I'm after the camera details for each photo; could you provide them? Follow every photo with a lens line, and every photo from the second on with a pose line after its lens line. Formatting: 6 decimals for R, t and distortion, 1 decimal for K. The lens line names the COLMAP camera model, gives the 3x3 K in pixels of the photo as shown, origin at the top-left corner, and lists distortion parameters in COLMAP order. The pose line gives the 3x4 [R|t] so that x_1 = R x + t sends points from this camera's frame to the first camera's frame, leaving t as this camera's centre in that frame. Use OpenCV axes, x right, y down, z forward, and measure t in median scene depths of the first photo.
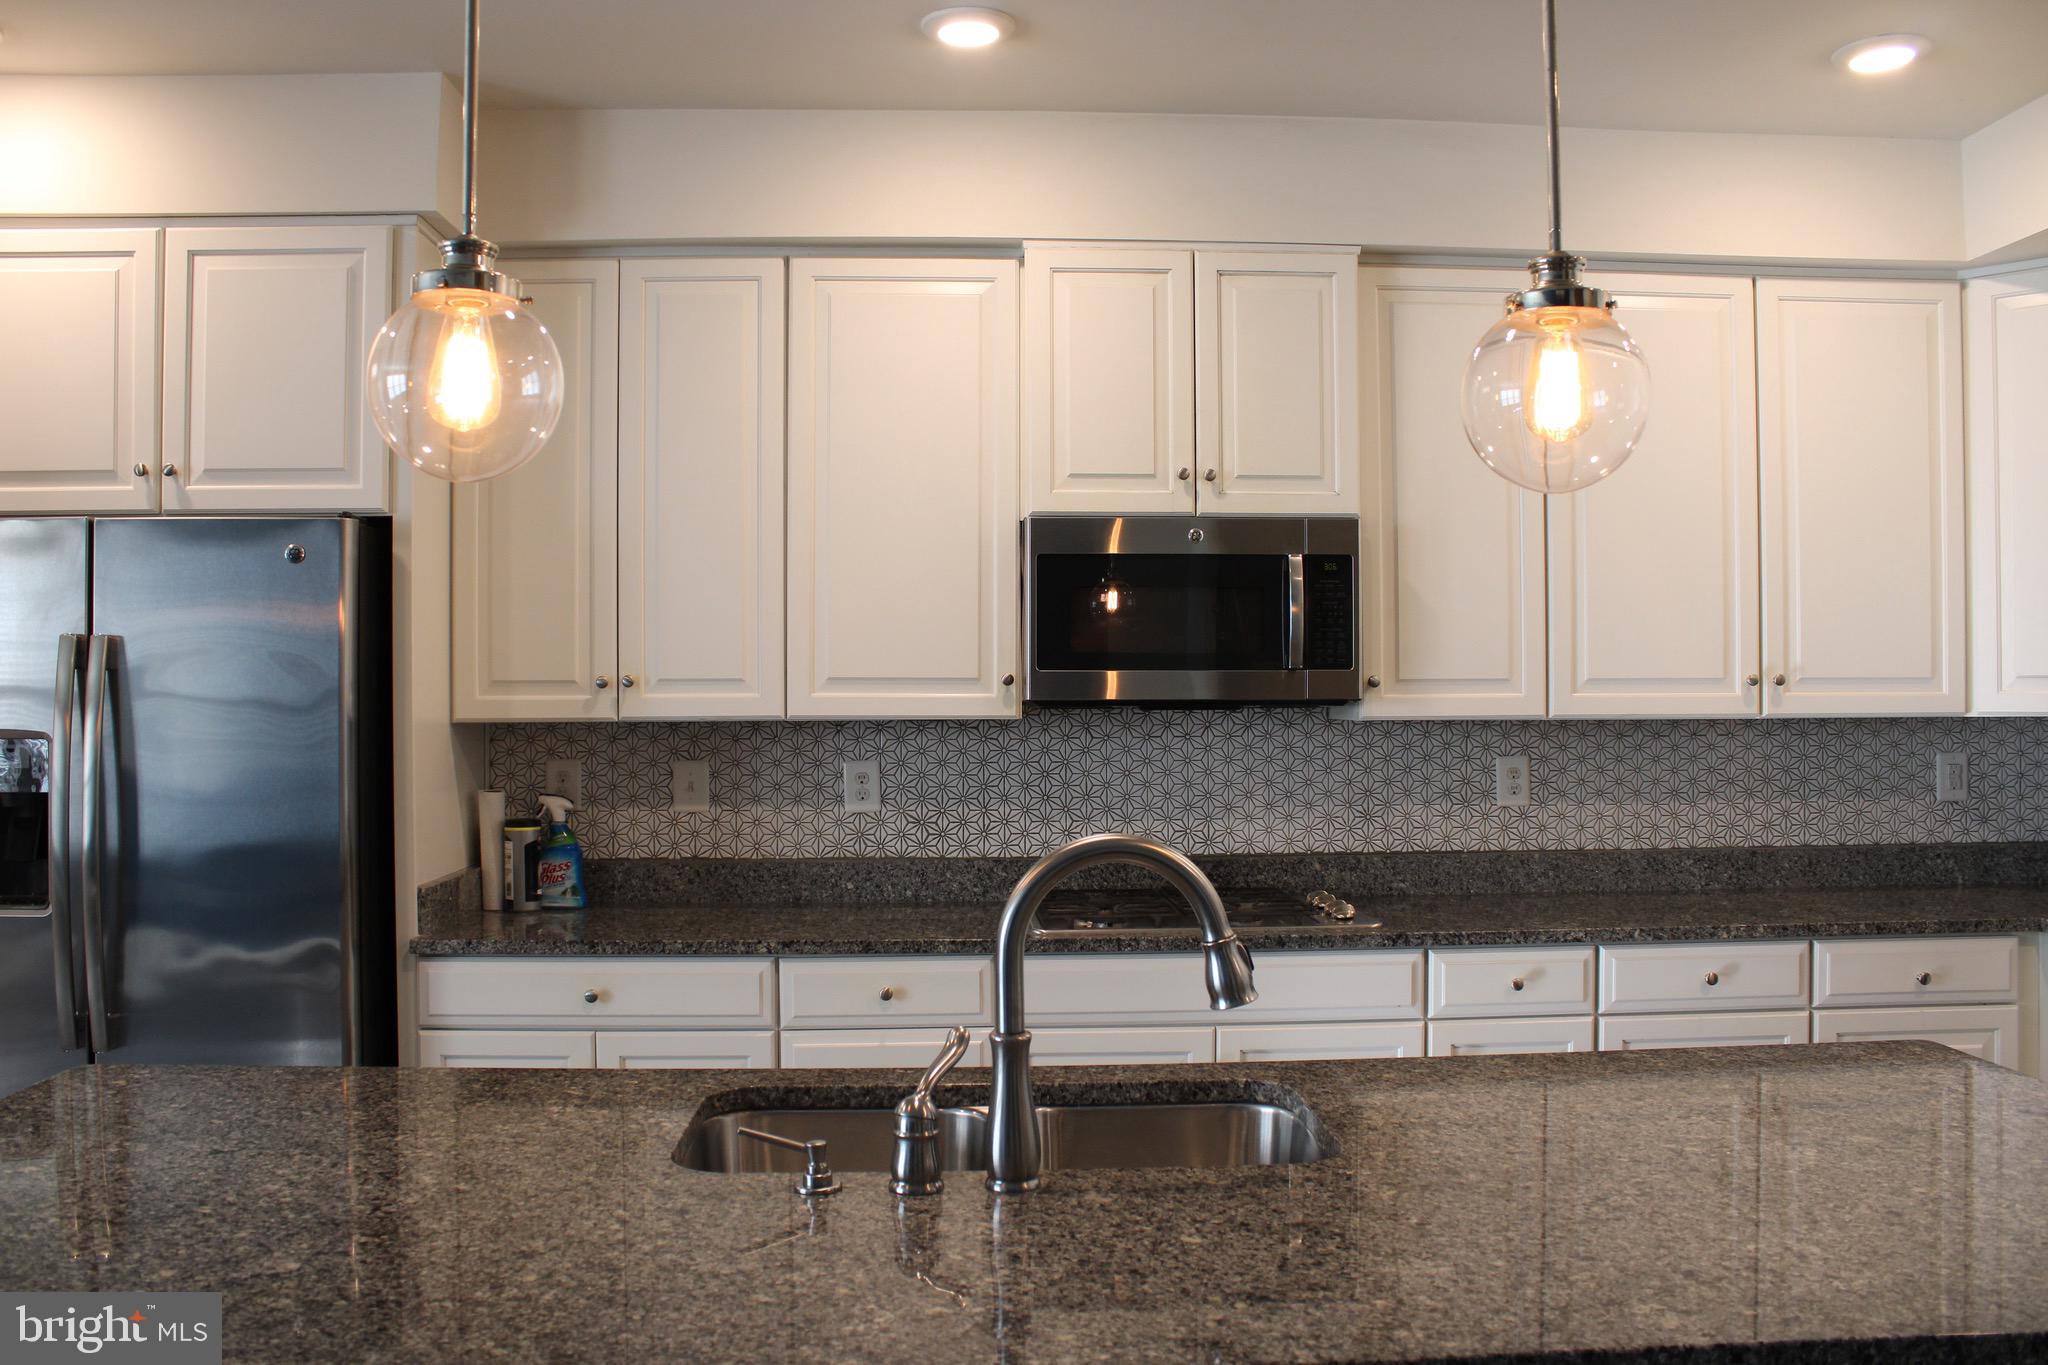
lens RADIAL K [[1699.6, 0, 1024.0], [0, 1699.6, 682.5], [0, 0, 1]] dist [-0.175567, 0.166082]
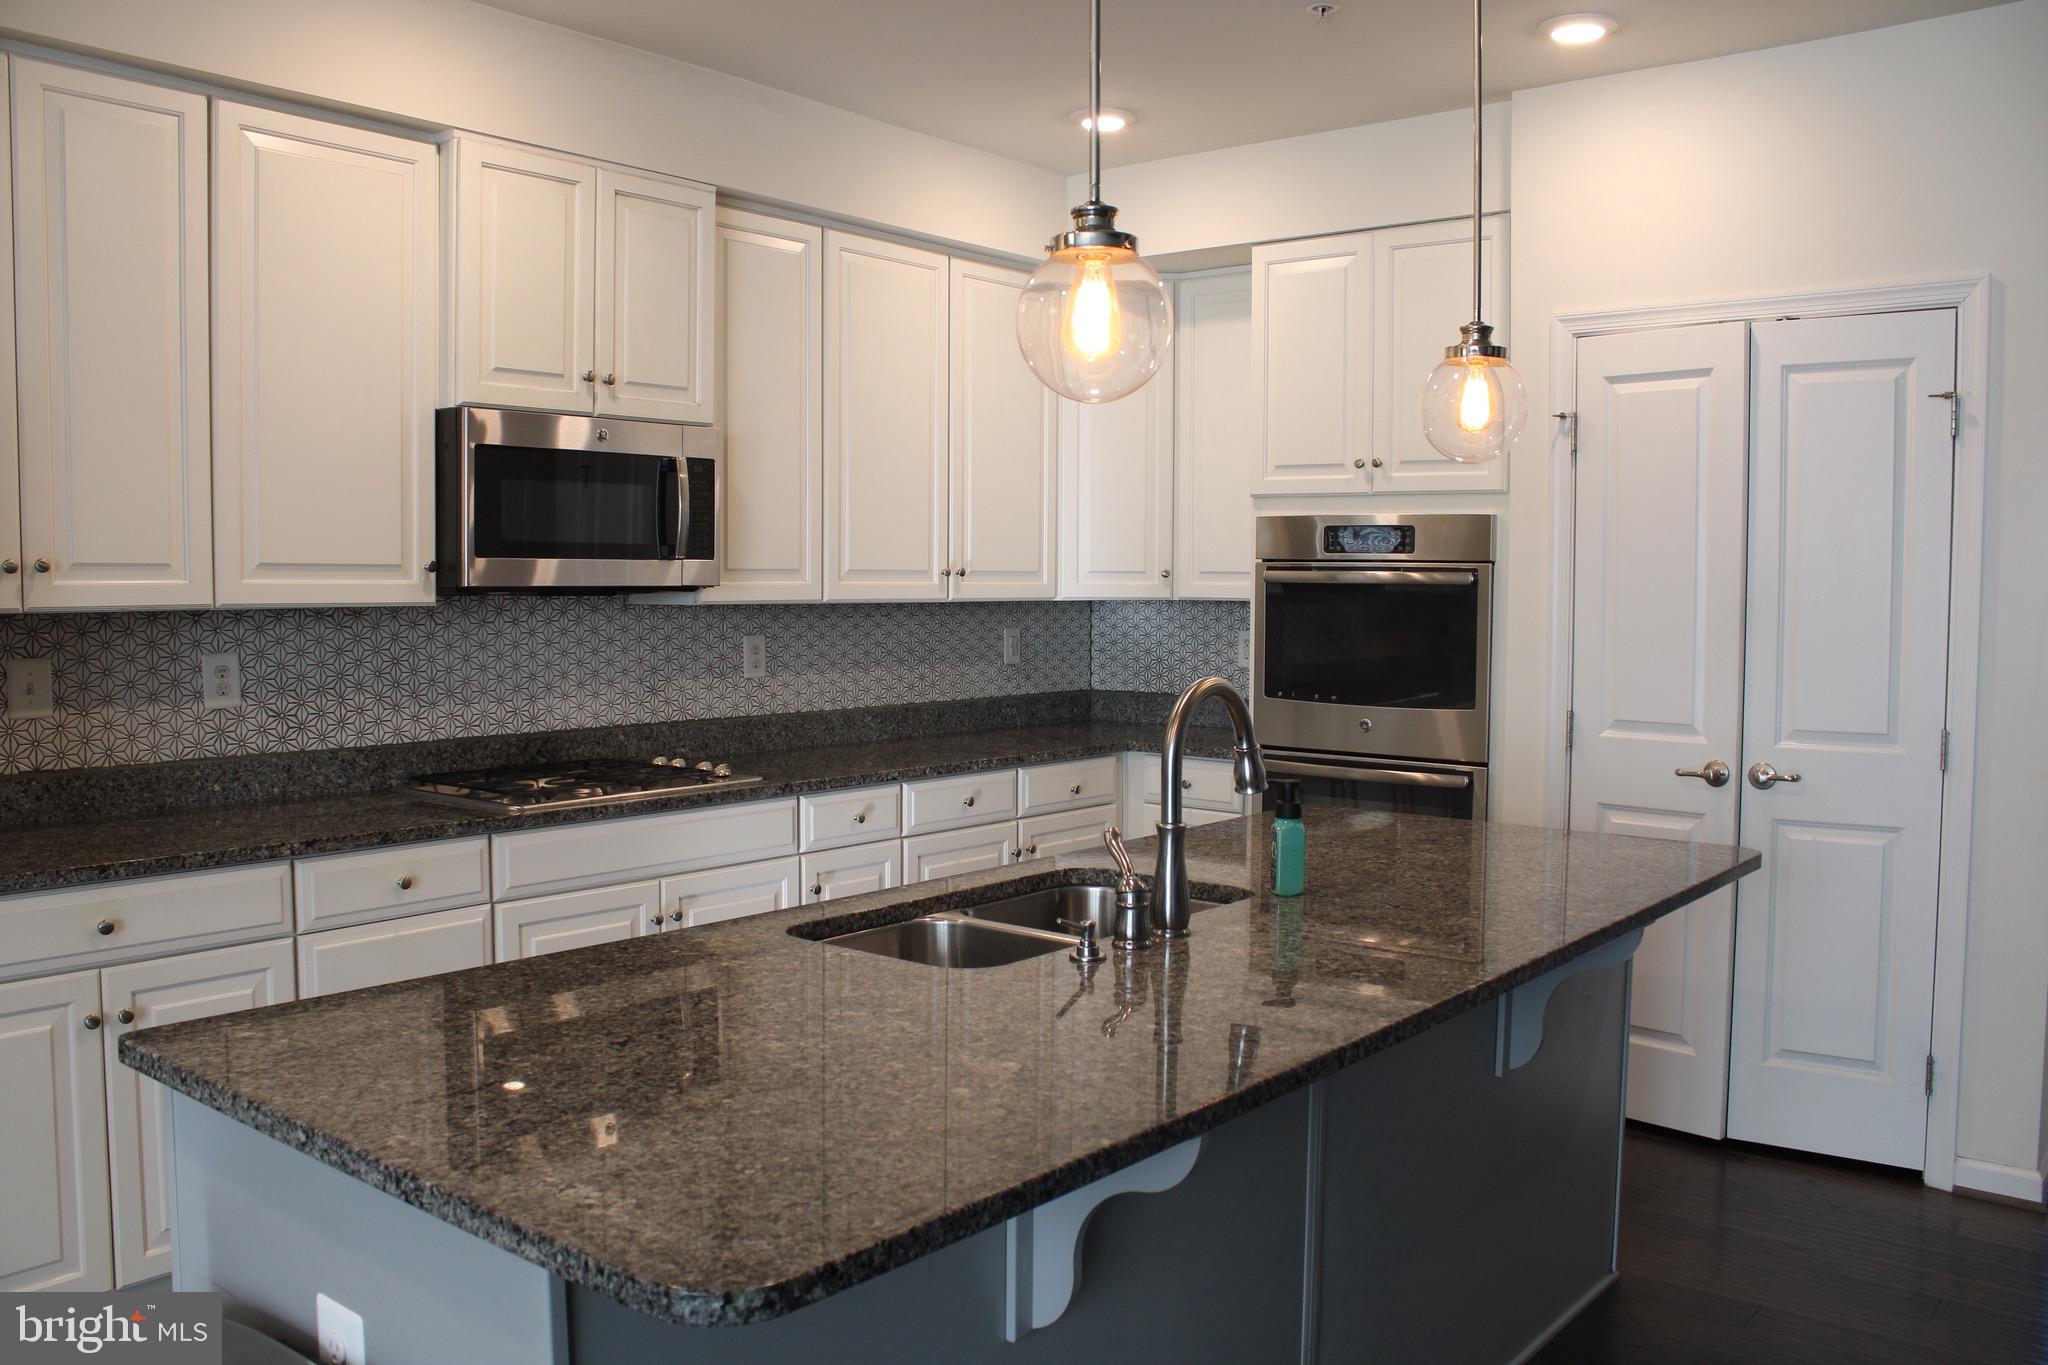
lens RADIAL K [[1699.6, 0, 1024.0], [0, 1699.6, 682.5], [0, 0, 1]] dist [-0.175567, 0.166082]
pose [[0.668735, -0.039008, 0.742477, -0.473319], [-0.008620, 0.998149, 0.060205, 0.004131], [-0.743451, -0.046662, 0.667160, 0.069092]]
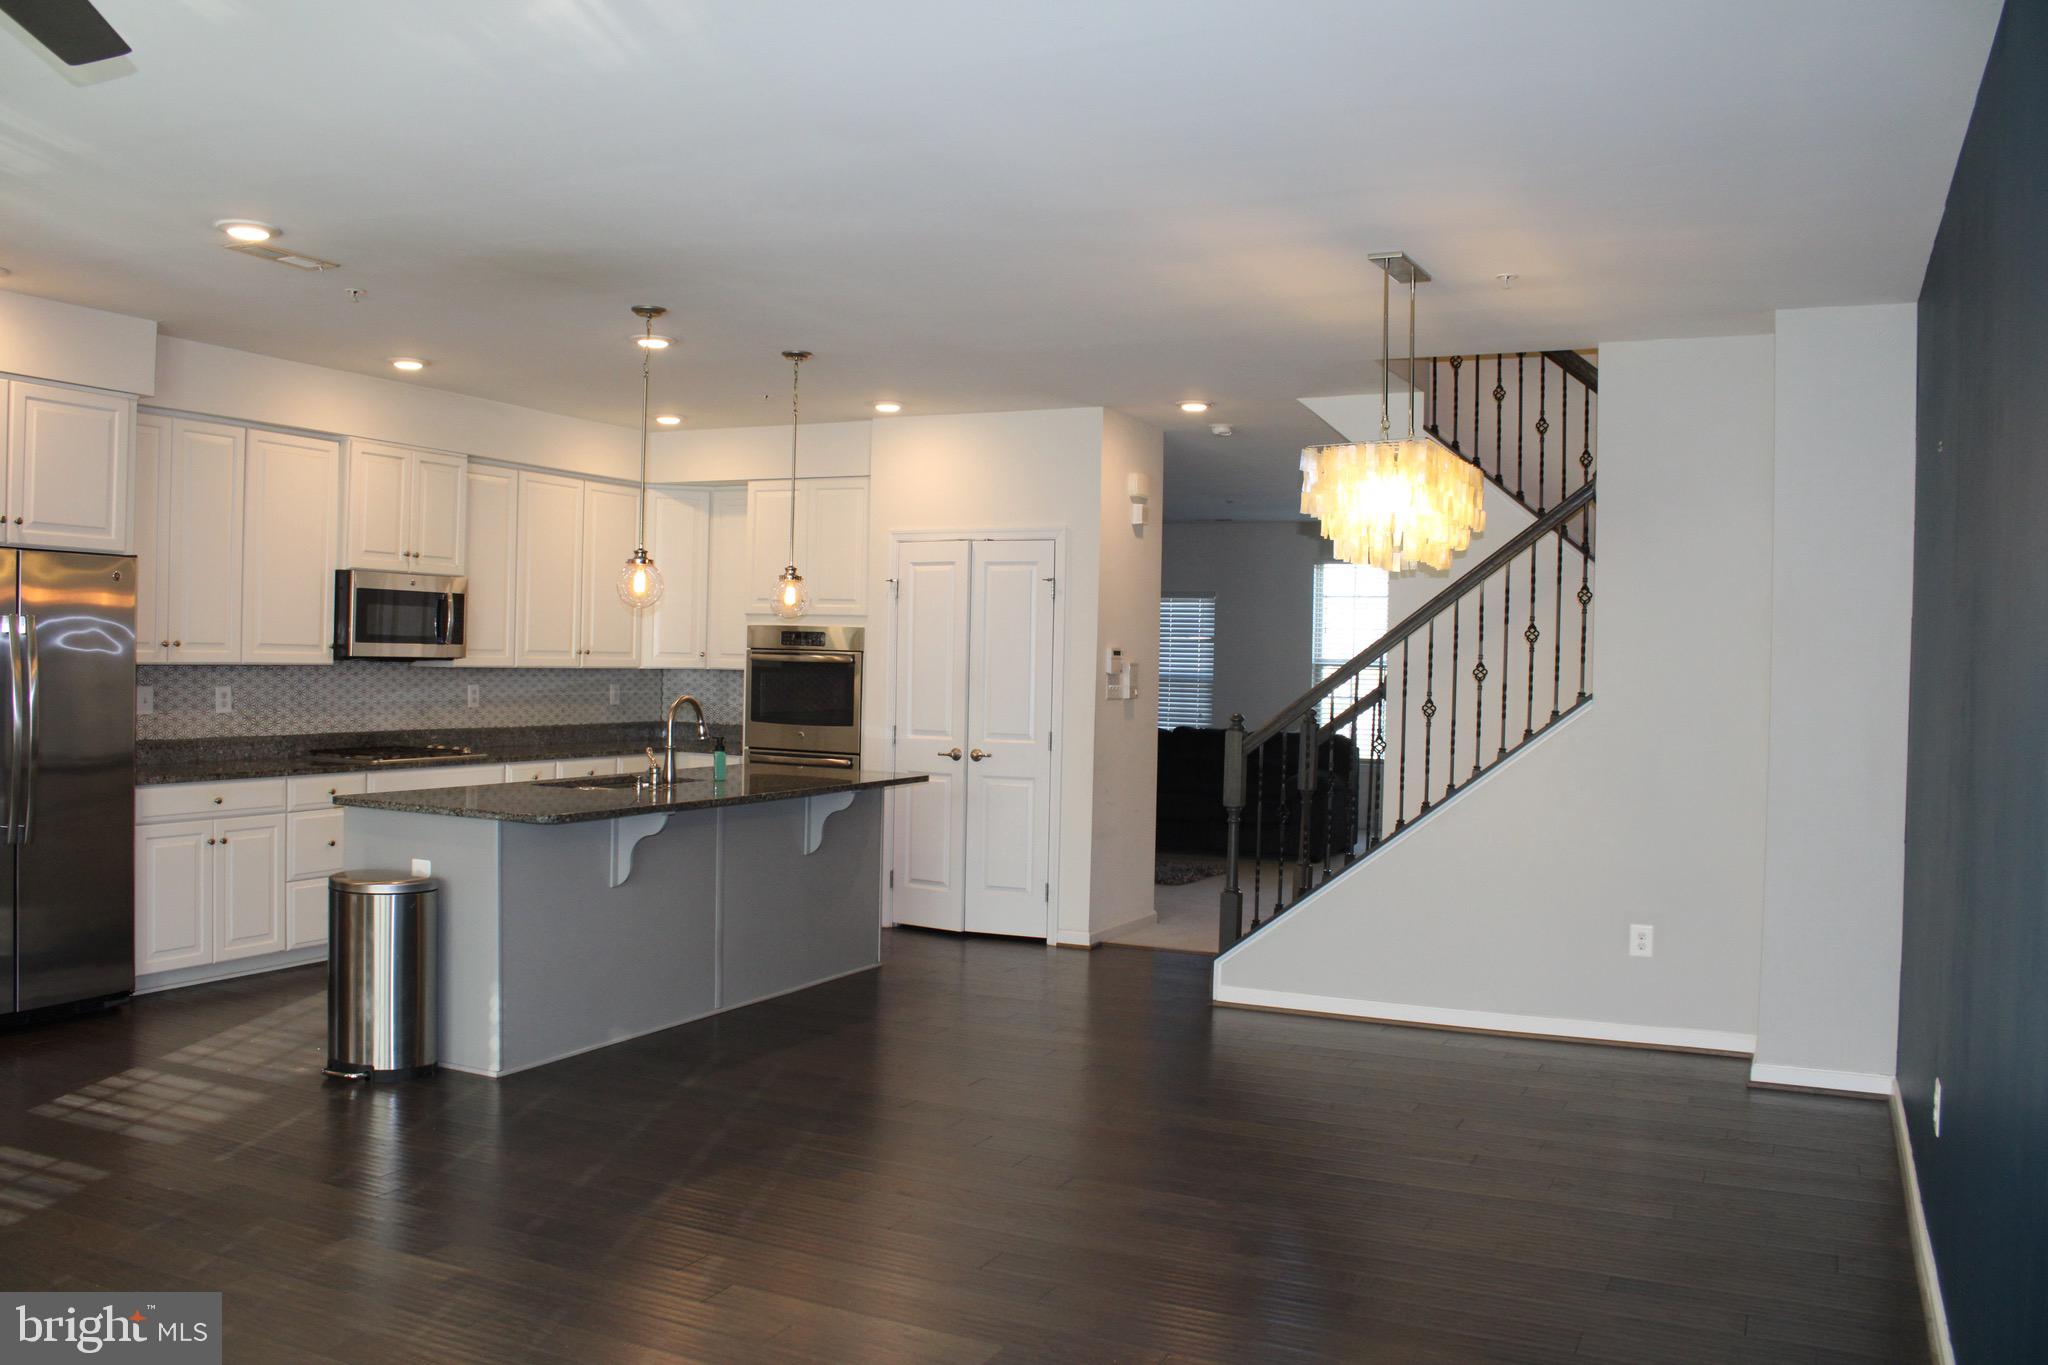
lens RADIAL K [[1699.6, 0, 1024.0], [0, 1699.6, 682.5], [0, 0, 1]] dist [-0.175567, 0.166082]
pose [[0.481521, 0.001206, 0.876433, -1.280174], [-0.026086, 0.999576, 0.012957, -0.004959], [-0.876046, -0.029102, 0.481349, -0.670580]]
